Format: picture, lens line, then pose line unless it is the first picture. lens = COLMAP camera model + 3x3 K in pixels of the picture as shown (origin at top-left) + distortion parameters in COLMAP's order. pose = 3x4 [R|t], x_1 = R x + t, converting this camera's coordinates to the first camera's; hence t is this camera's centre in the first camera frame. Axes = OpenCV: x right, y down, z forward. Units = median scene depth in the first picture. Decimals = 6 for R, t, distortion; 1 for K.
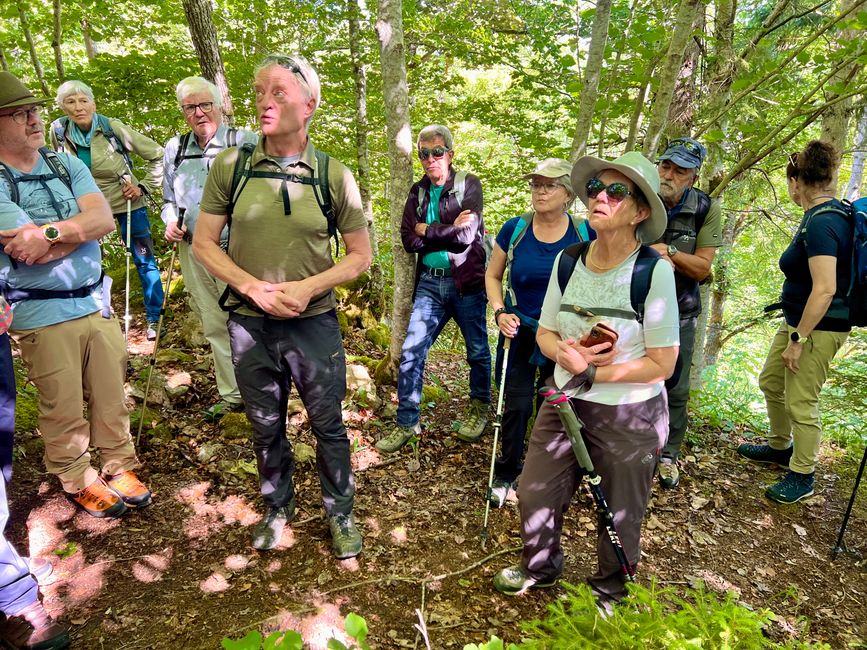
lens RADIAL K [[651.1, 0, 433.5], [0, 651.1, 325.0], [0, 0, 1]] dist [0.074551, -0.087750]
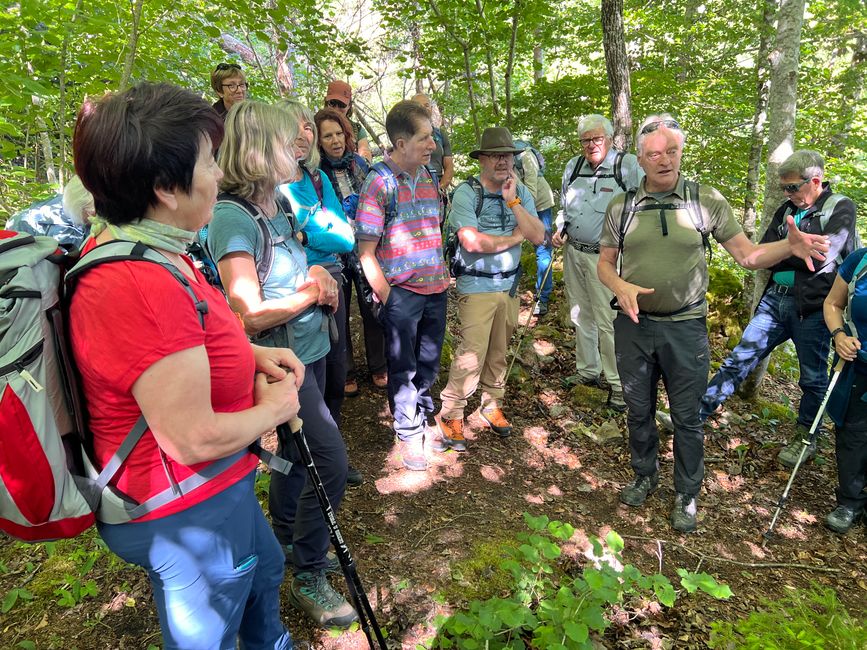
lens RADIAL K [[651.1, 0, 433.5], [0, 651.1, 325.0], [0, 0, 1]] dist [0.074551, -0.087750]
pose [[0.823077, 0.159978, -0.544933, 0.116170], [-0.152218, 0.986542, 0.059710, -0.006781], [0.547151, 0.033803, 0.836351, -0.179849]]
